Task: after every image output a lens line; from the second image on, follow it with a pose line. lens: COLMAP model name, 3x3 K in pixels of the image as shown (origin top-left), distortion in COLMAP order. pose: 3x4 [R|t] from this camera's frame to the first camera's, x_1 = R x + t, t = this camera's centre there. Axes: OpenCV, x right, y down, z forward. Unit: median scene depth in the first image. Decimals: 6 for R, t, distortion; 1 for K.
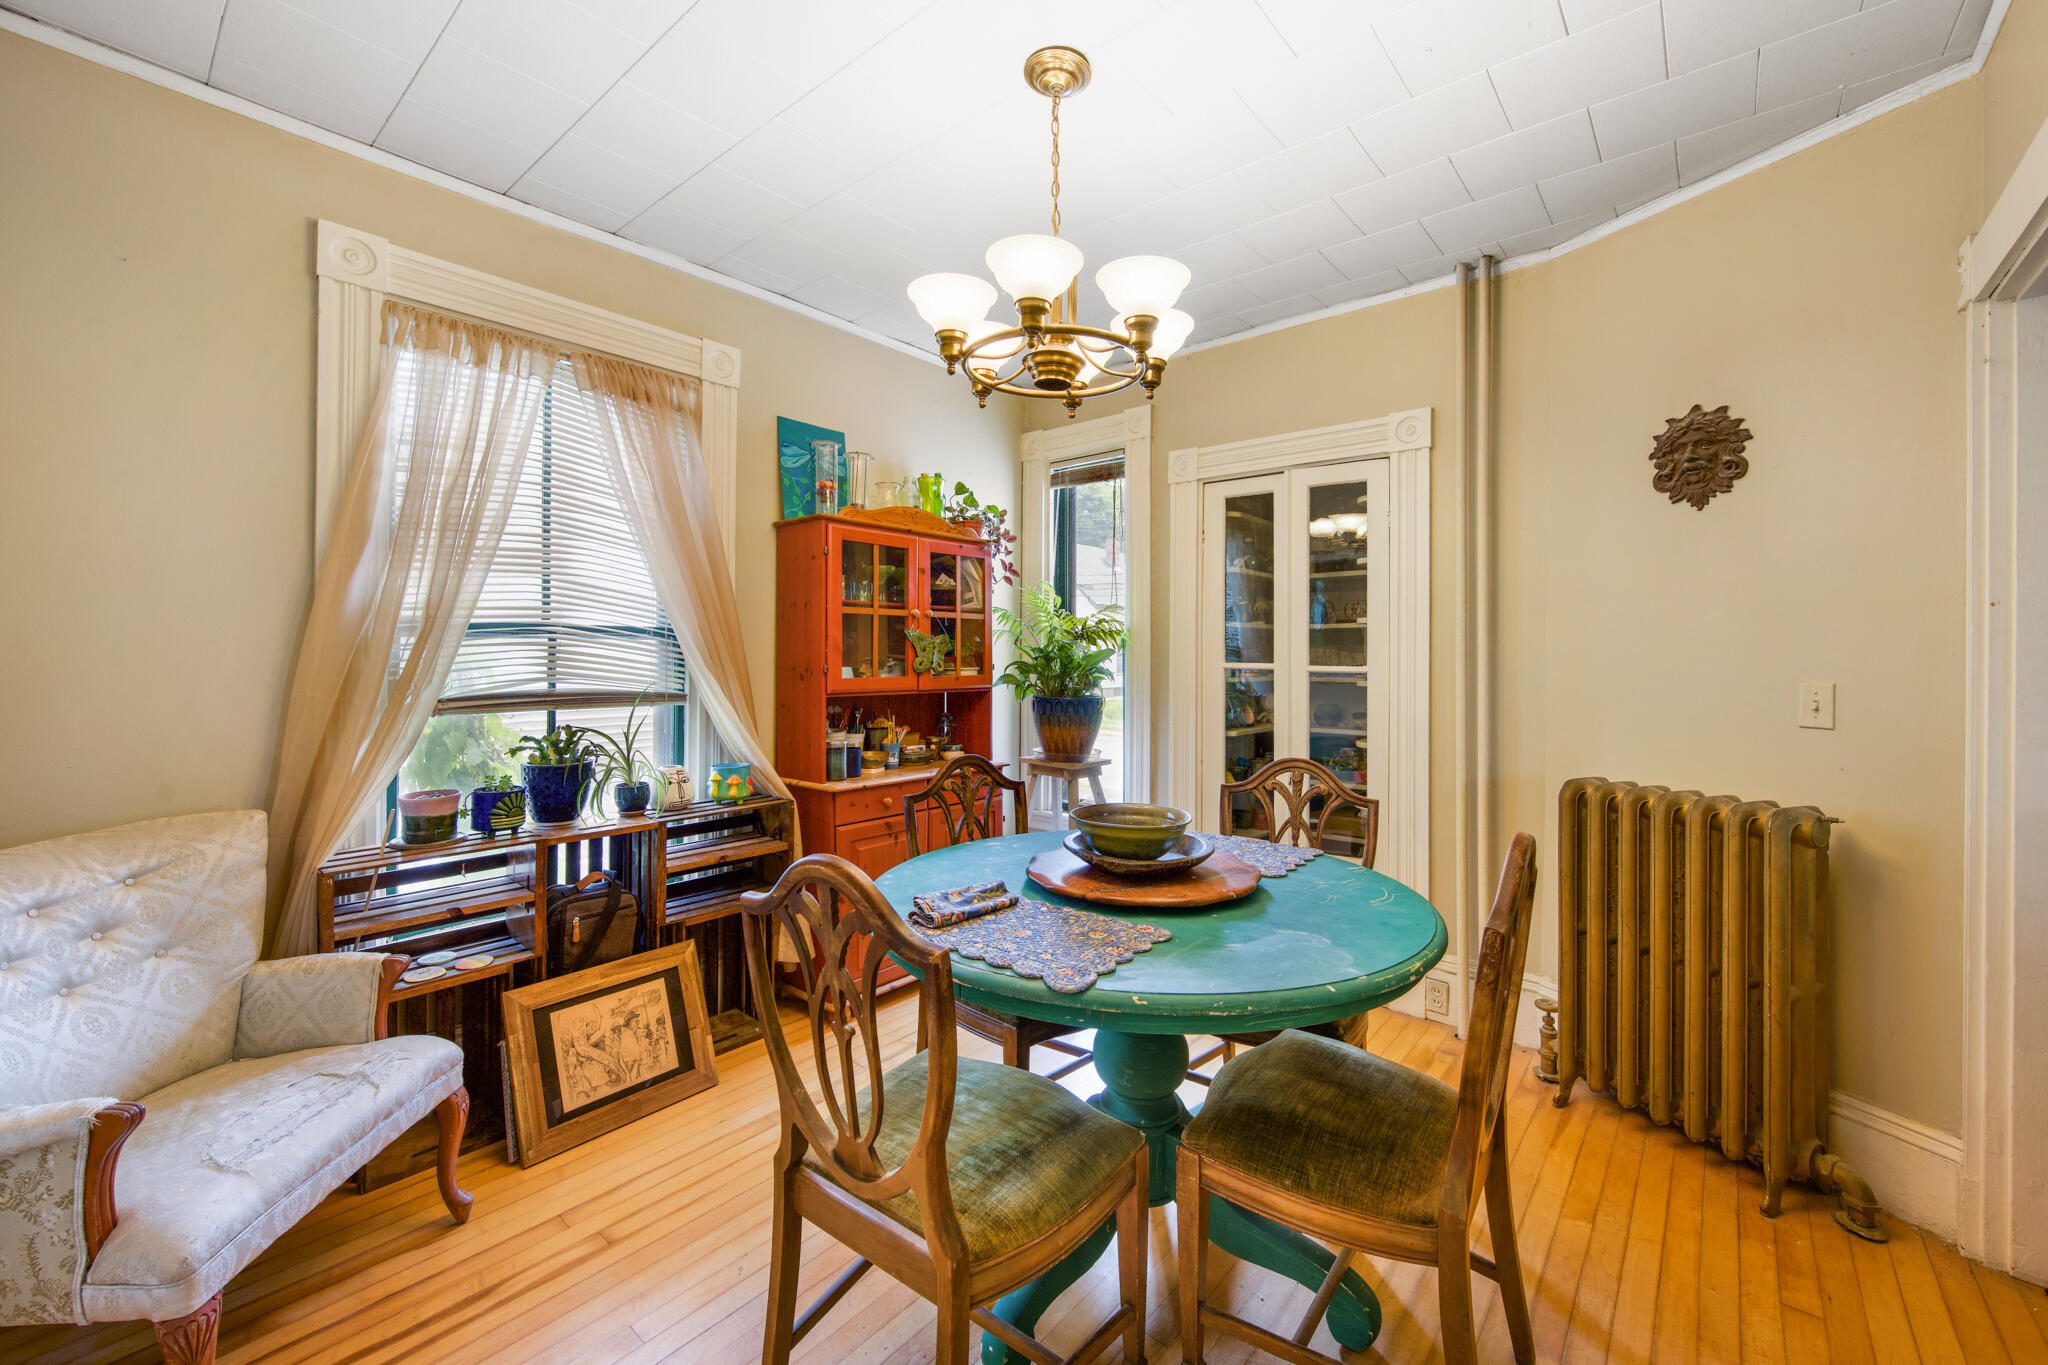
lens RADIAL K [[821.8, 0, 1028.1], [0, 821.8, 645.9], [0, 0, 1]] dist [-0.000157, 0.000129]
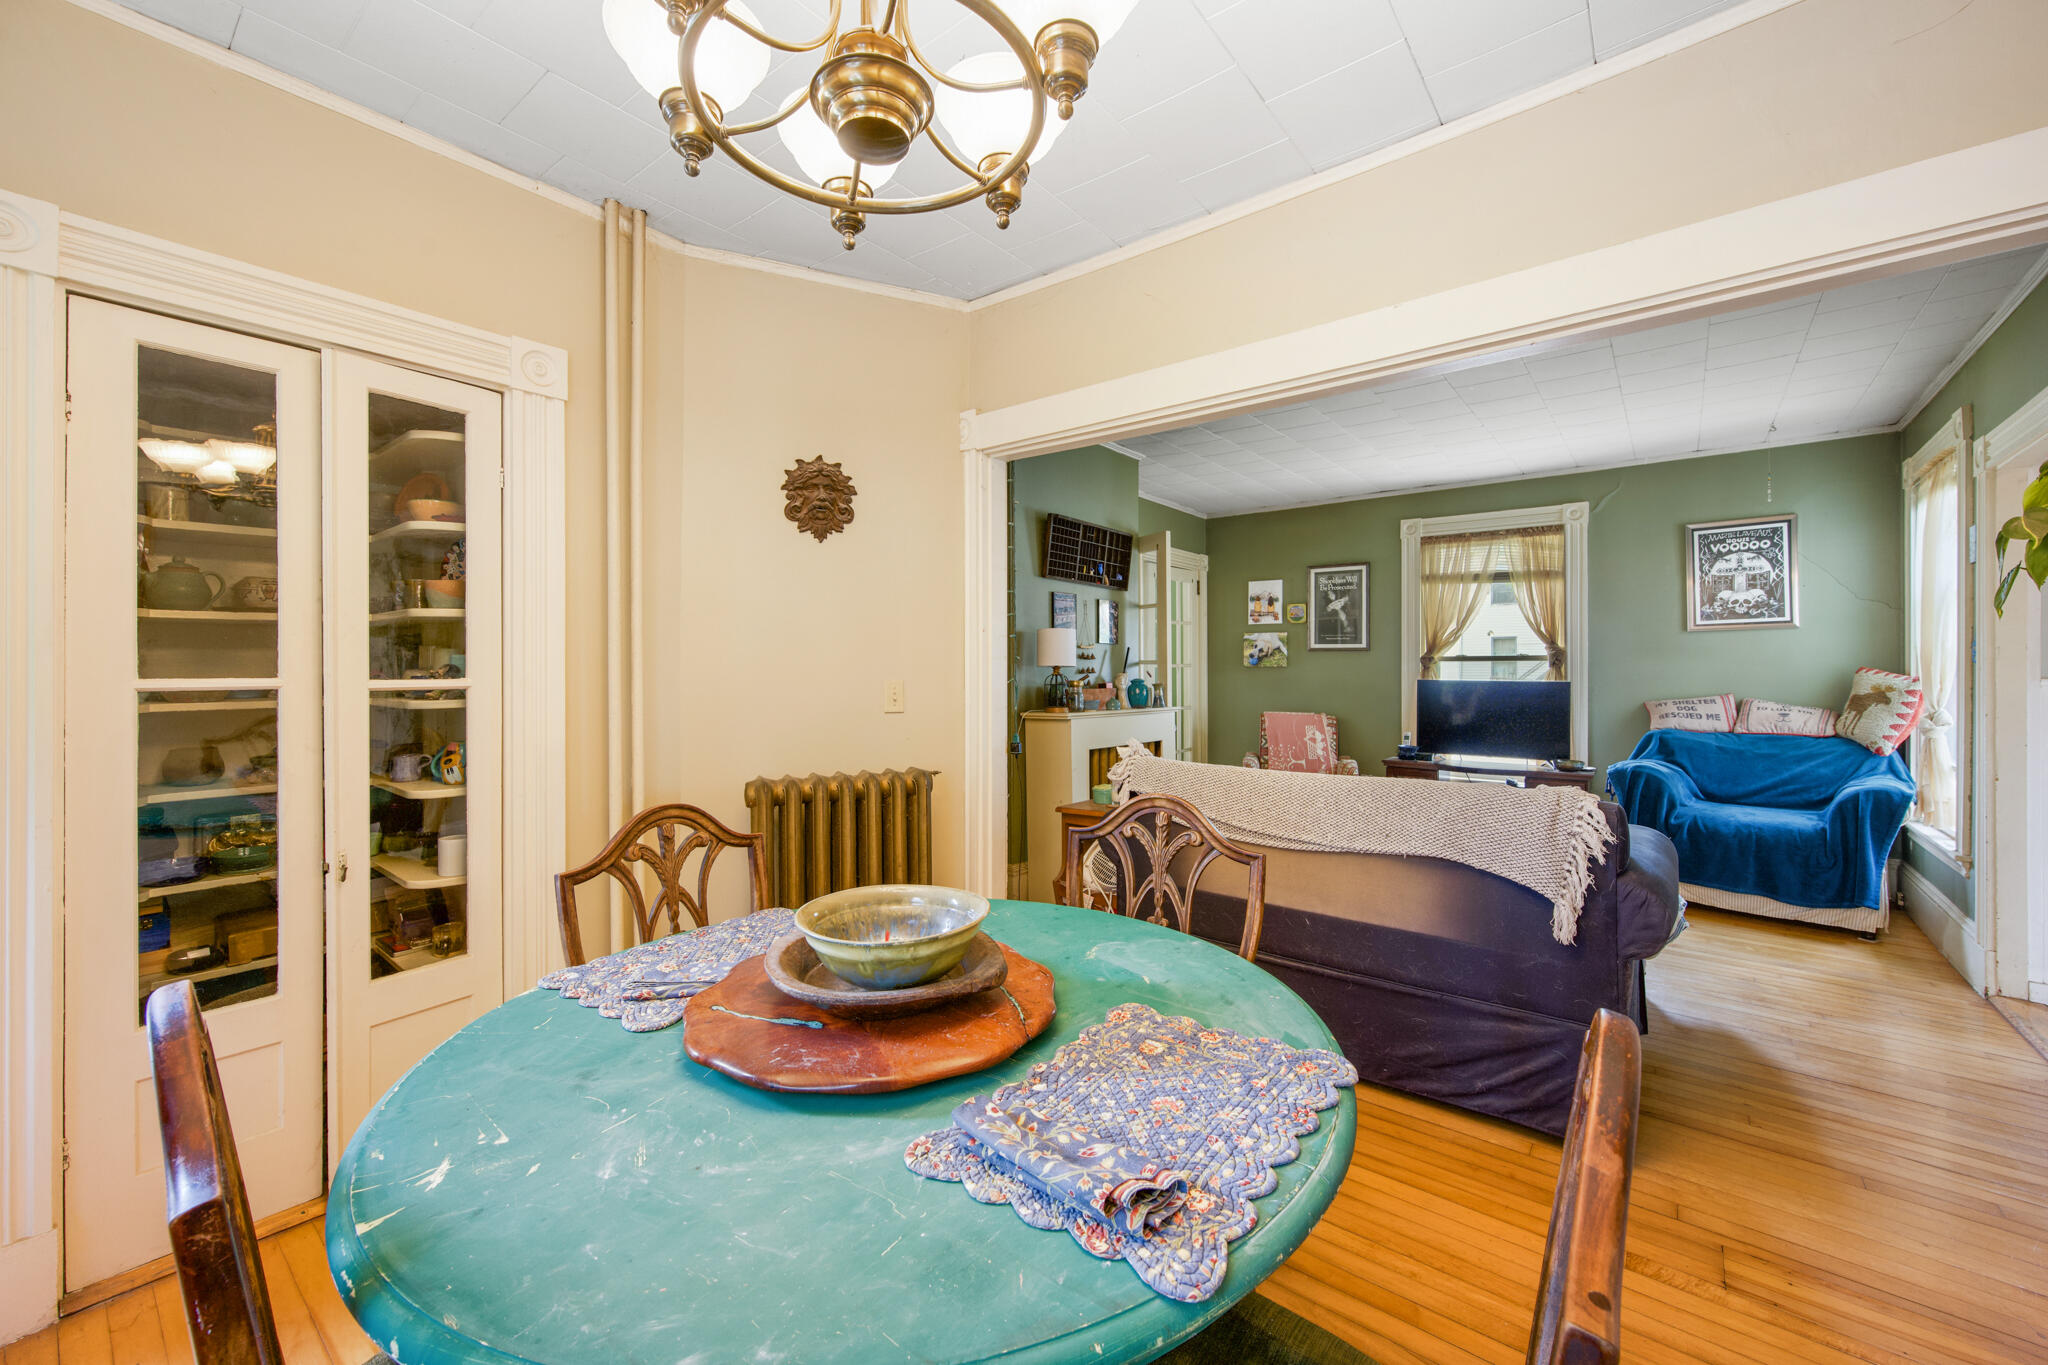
lens RADIAL K [[811.1, 0, 1026.1], [0, 811.1, 663.7], [0, 0, 1]] dist [0.000356, -0.000111]
pose [[-0.022325, -0.000831, 0.999750, -0.378047], [-0.004669, 0.999989, 0.000727, 0.012337], [-0.999740, -0.004652, -0.022328, 0.694091]]
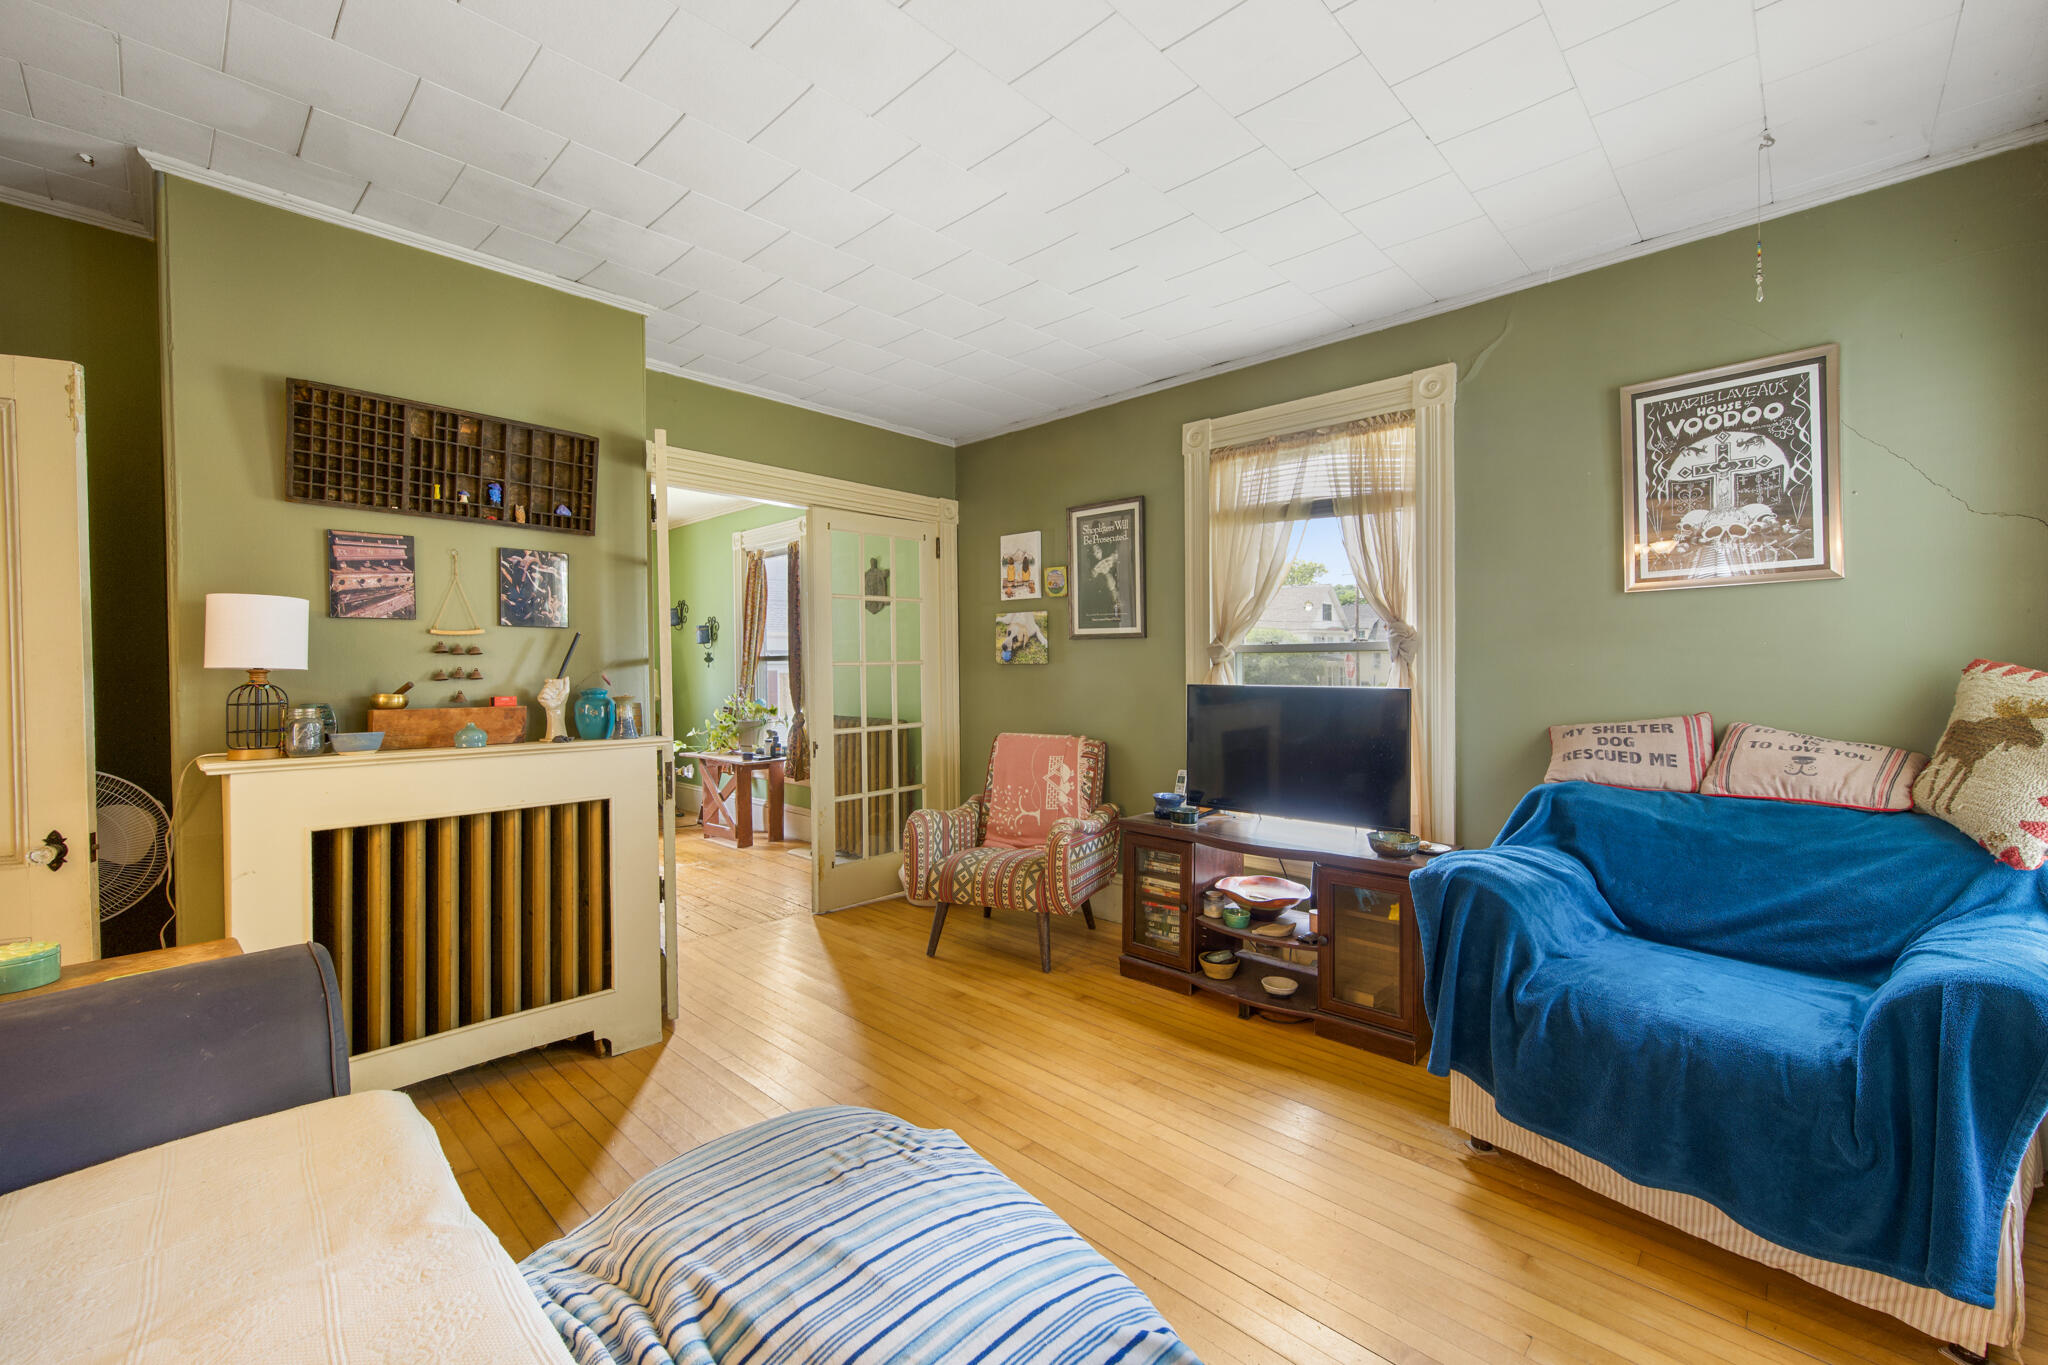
lens RADIAL K [[834.1, 0, 1017.8], [0, 834.1, 669.8], [0, 0, 1]] dist [-0.000640, 0.000114]
pose [[0.066616, -0.013032, 0.997694, 0.514533], [0.002147, 0.999914, 0.012918, 0.009989], [-0.997776, 0.001282, 0.066638, -0.333908]]
